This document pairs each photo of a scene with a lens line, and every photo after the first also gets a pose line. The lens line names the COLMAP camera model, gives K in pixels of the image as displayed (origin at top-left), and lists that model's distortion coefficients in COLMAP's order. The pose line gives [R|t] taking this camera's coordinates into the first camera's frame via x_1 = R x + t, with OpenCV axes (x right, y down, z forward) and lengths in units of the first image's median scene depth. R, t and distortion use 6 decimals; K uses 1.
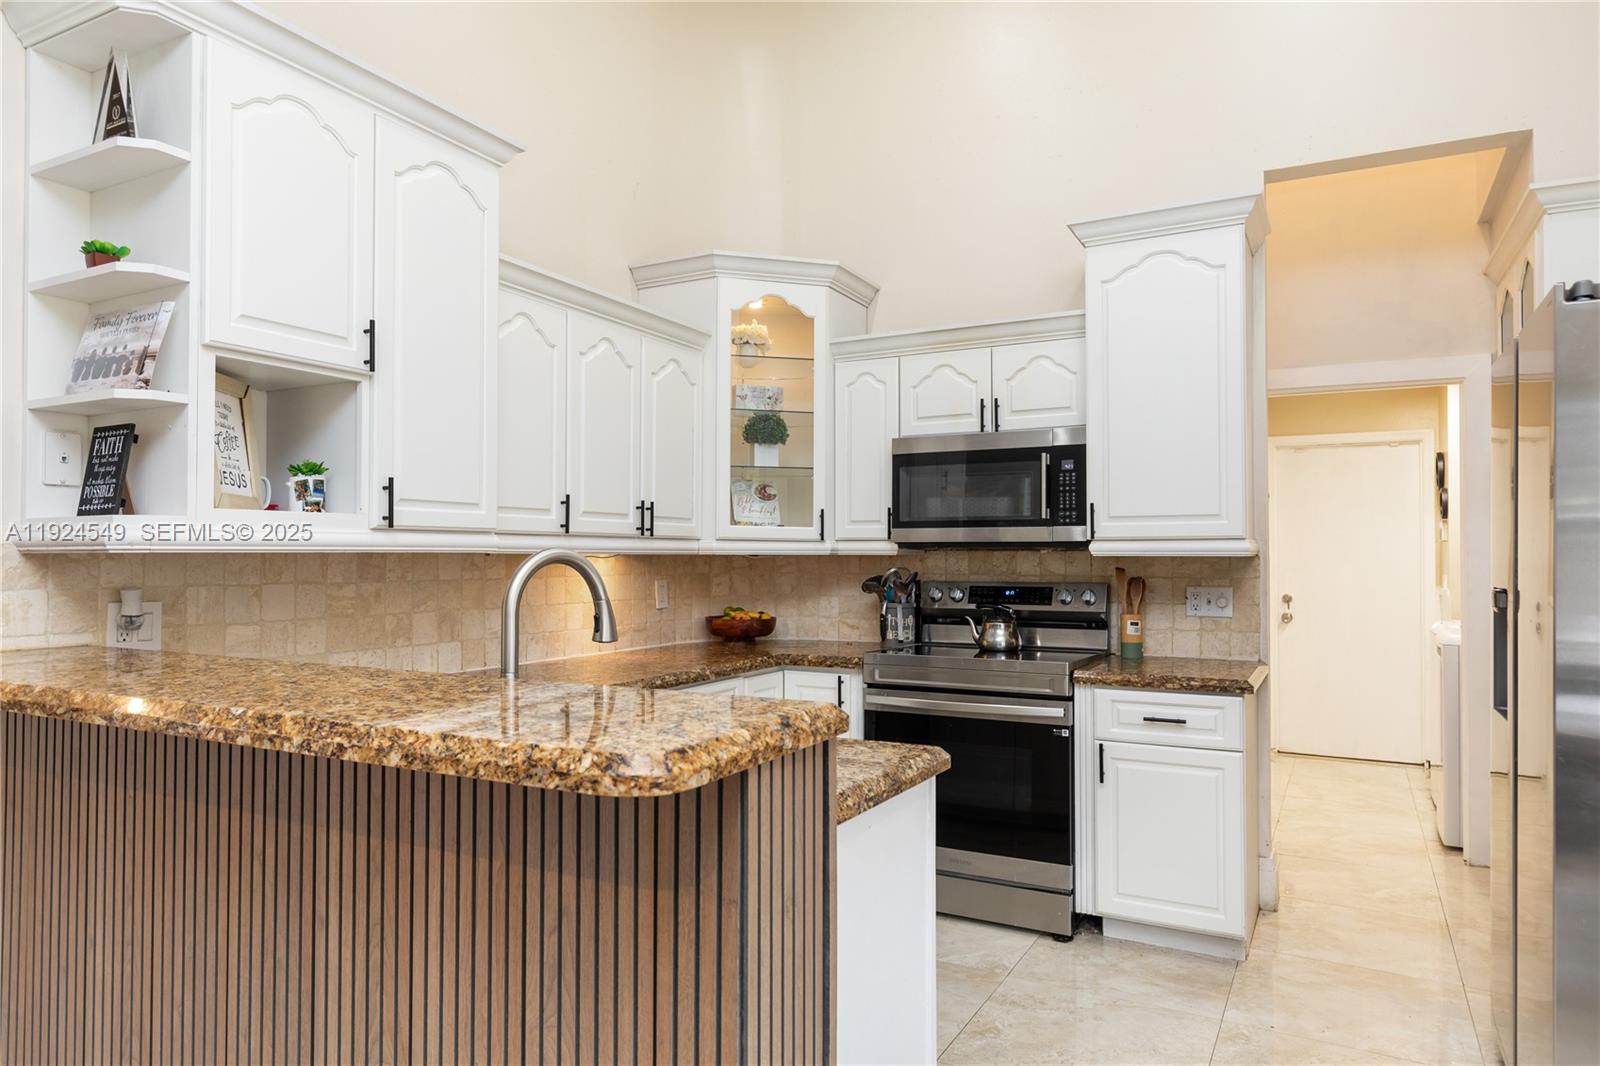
lens RADIAL K [[991.0, 0, 790.4], [0, 991.0, 535.6], [0, 0, 1]] dist [-0.000568, -0.001430]
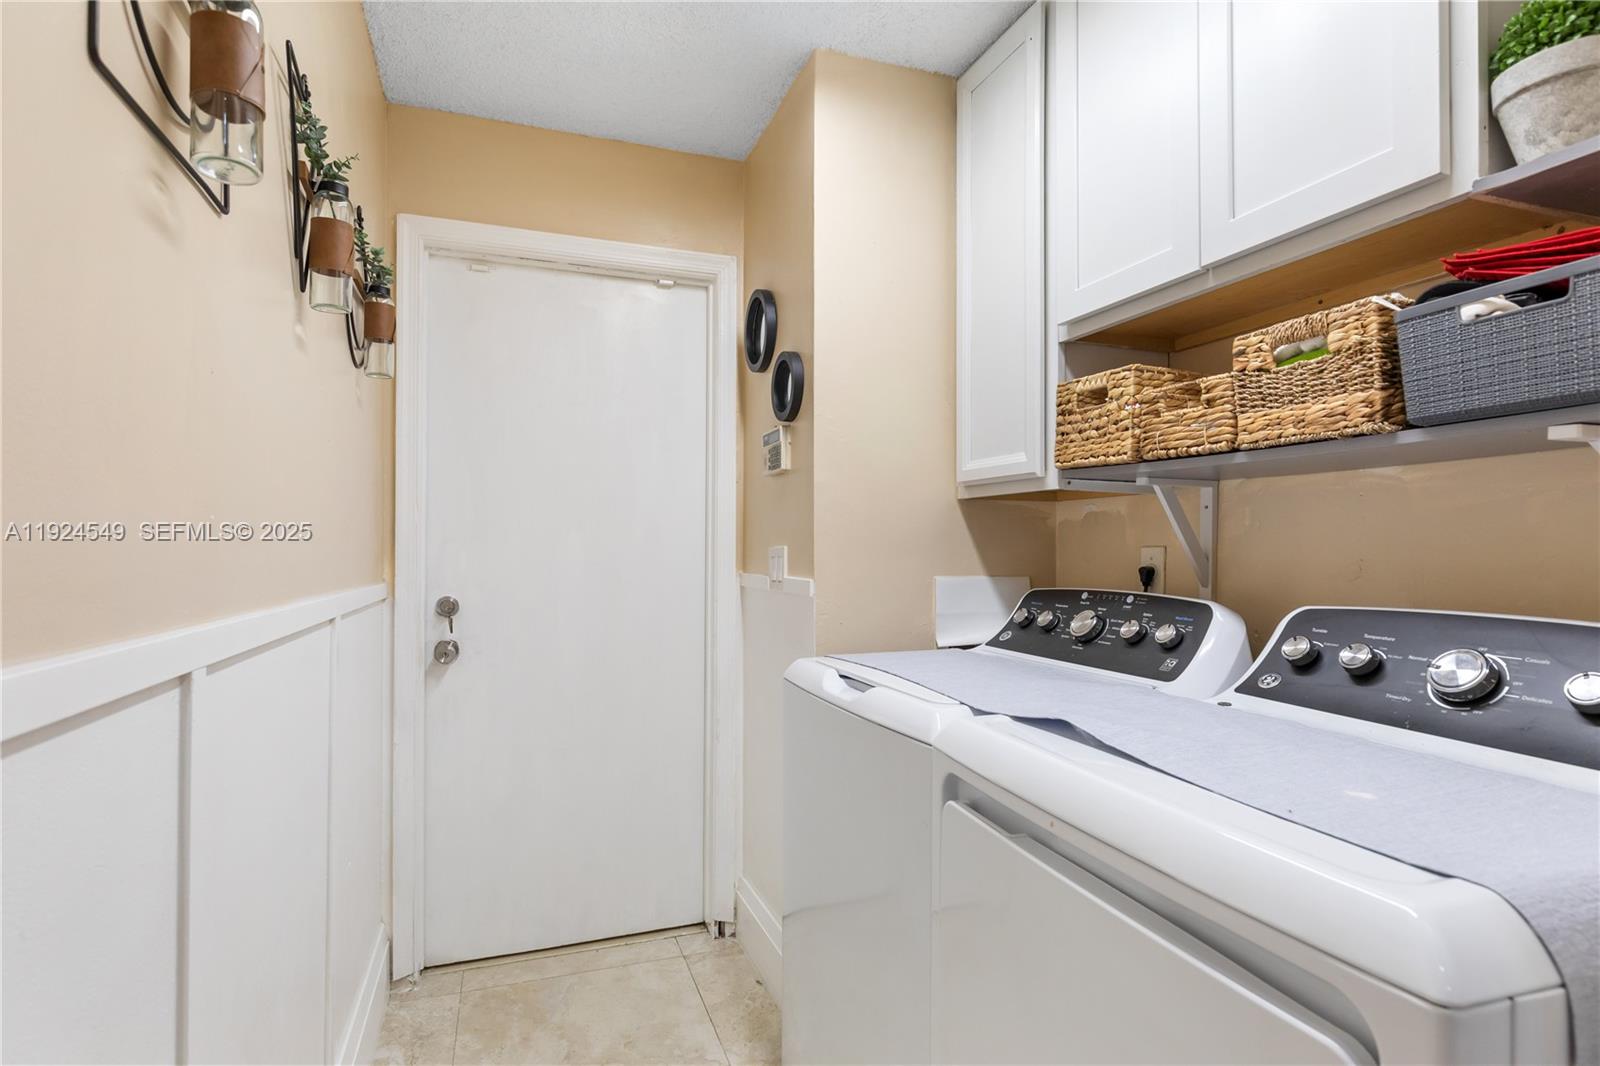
lens RADIAL K [[780.5, 0, 785.9], [0, 780.5, 537.3], [0, 0, 1]] dist [-0.000921, -0.000099]
pose [[0.653463, 0.006427, 0.756932, 0.591471], [-0.014789, 0.999881, 0.004278, 0.052423], [-0.756814, -0.013989, 0.653480, 1.159019]]
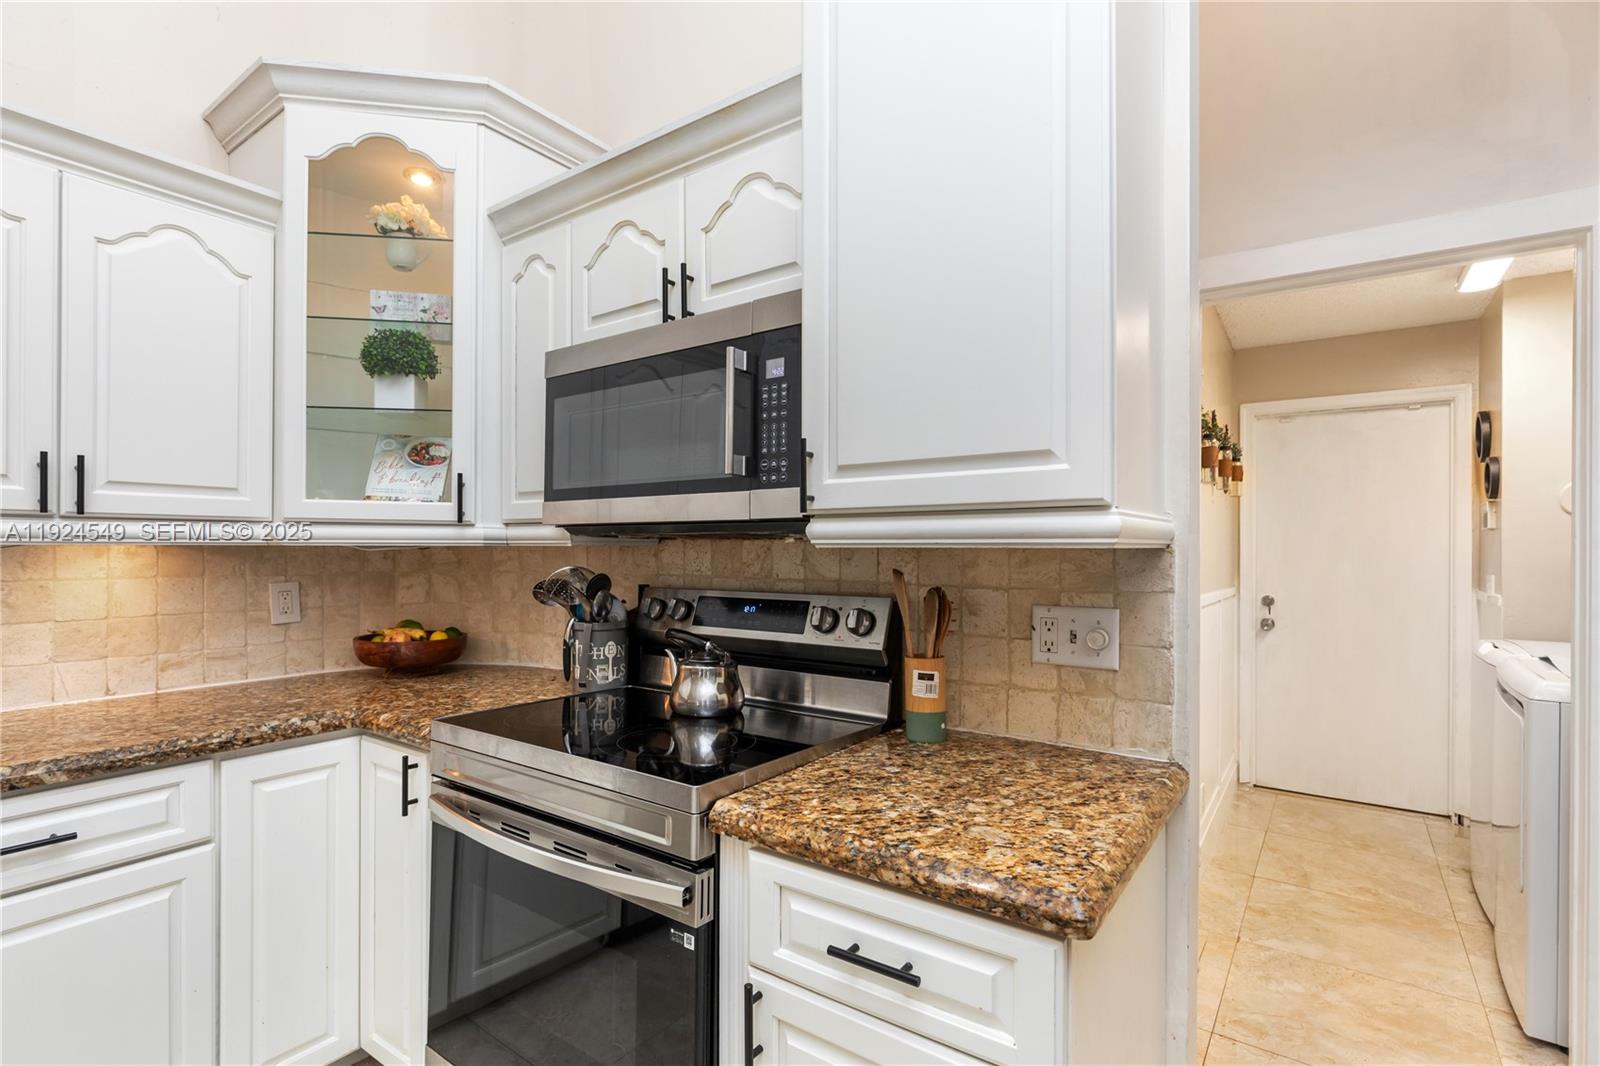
lens RADIAL K [[752.2, 0, 790.7], [0, 752.2, 547.2], [0, 0, 1]] dist [-0.003066, 0.000336]
pose [[0.993090, 0.000561, -0.117353, 0.312985], [0.001558, 0.999837, 0.017967, 0.012569], [0.117344, -0.018026, 0.992928, 0.578738]]
